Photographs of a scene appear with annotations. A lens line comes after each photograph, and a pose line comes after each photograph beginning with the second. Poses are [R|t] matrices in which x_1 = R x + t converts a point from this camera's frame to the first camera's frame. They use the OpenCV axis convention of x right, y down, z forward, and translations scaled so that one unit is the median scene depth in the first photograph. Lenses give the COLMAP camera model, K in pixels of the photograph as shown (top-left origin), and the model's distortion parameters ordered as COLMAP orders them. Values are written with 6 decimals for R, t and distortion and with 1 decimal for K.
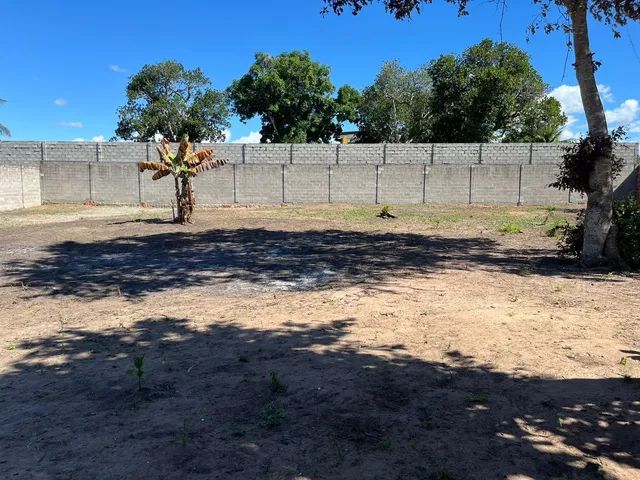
lens RADIAL K [[561.5, 0, 320.0], [0, 561.5, 240.0], [0, 0, 1]] dist [0.003326, -0.005004]
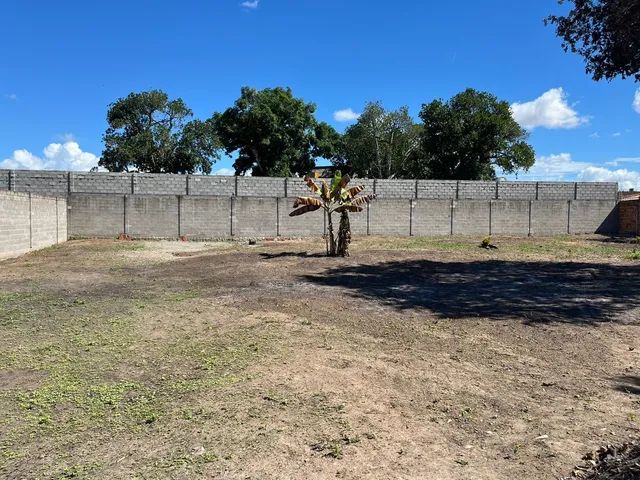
lens RADIAL K [[561.5, 0, 320.0], [0, 561.5, 240.0], [0, 0, 1]] dist [0.003326, -0.005004]
pose [[0.969589, -0.010319, 0.244522, -0.321157], [0.024066, 0.998289, -0.053299, -0.003695], [-0.243553, 0.057563, 0.968178, 0.011972]]
